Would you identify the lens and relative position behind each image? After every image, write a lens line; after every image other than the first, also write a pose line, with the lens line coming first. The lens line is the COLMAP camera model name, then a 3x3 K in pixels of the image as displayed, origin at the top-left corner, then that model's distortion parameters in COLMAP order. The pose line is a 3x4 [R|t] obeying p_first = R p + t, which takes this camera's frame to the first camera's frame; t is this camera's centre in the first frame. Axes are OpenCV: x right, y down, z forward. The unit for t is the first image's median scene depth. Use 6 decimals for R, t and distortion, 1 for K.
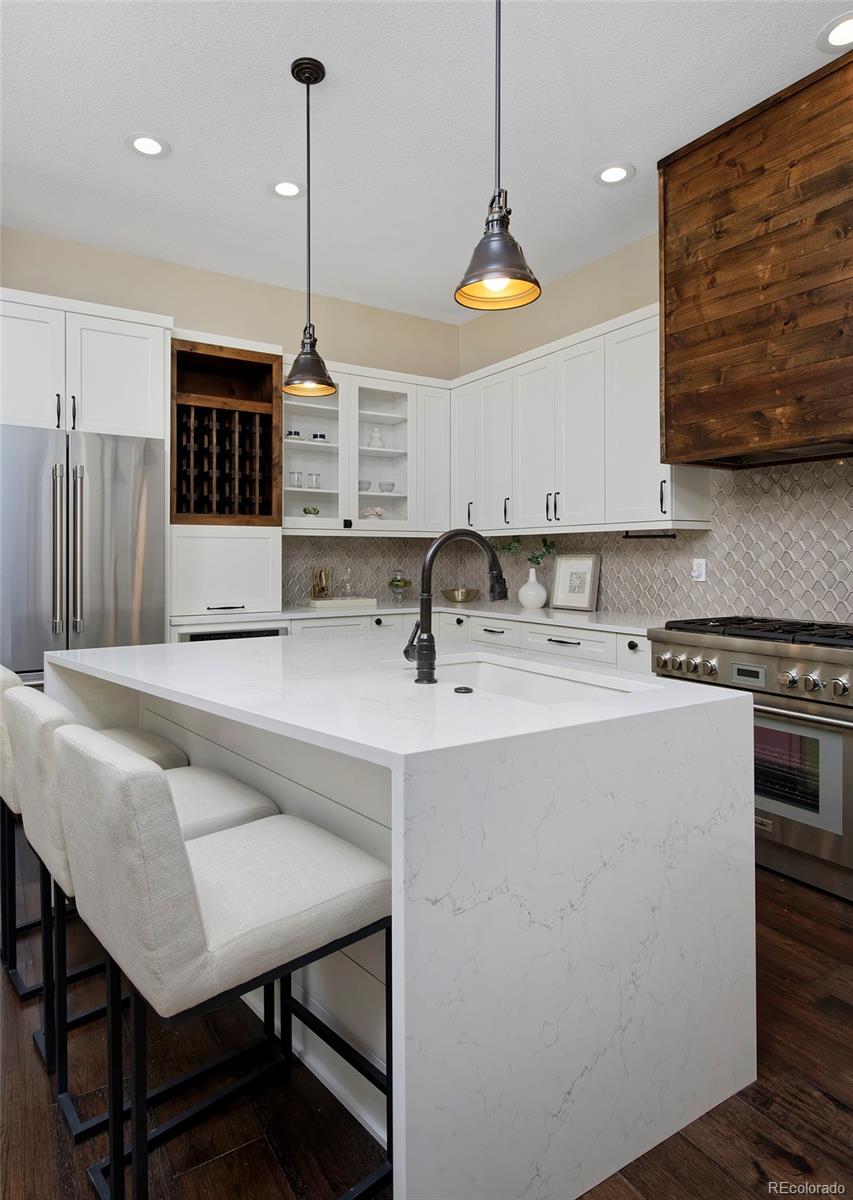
lens RADIAL K [[700.2, 0, 392.2], [0, 700.2, 556.7], [0, 0, 1]] dist [-0.003378, -0.000621]
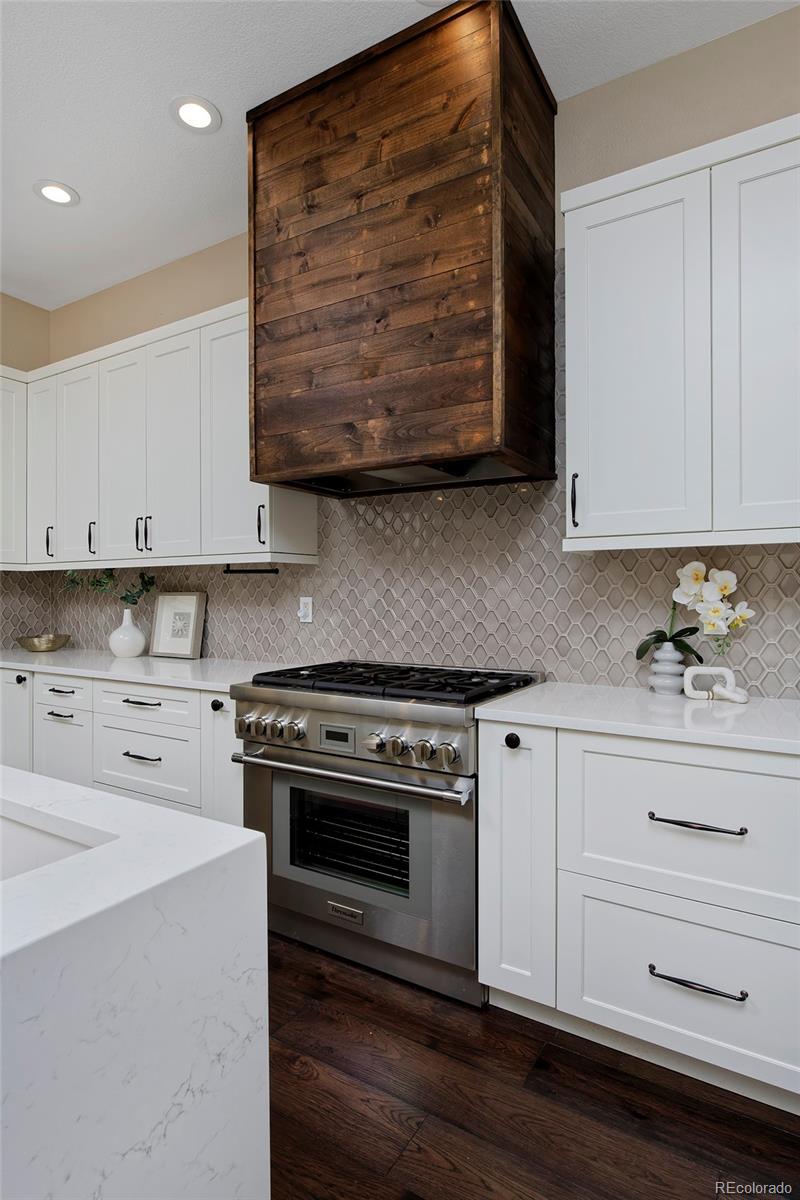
lens RADIAL K [[635.6, 0, 409.3], [0, 635.6, 593.5], [0, 0, 1]] dist [-0.005179, 0.003244]
pose [[0.883801, 0.000587, 0.467863, 0.200464], [0.000262, 0.999998, -0.001749, -0.000388], [-0.467863, 0.001669, 0.883799, 0.254663]]
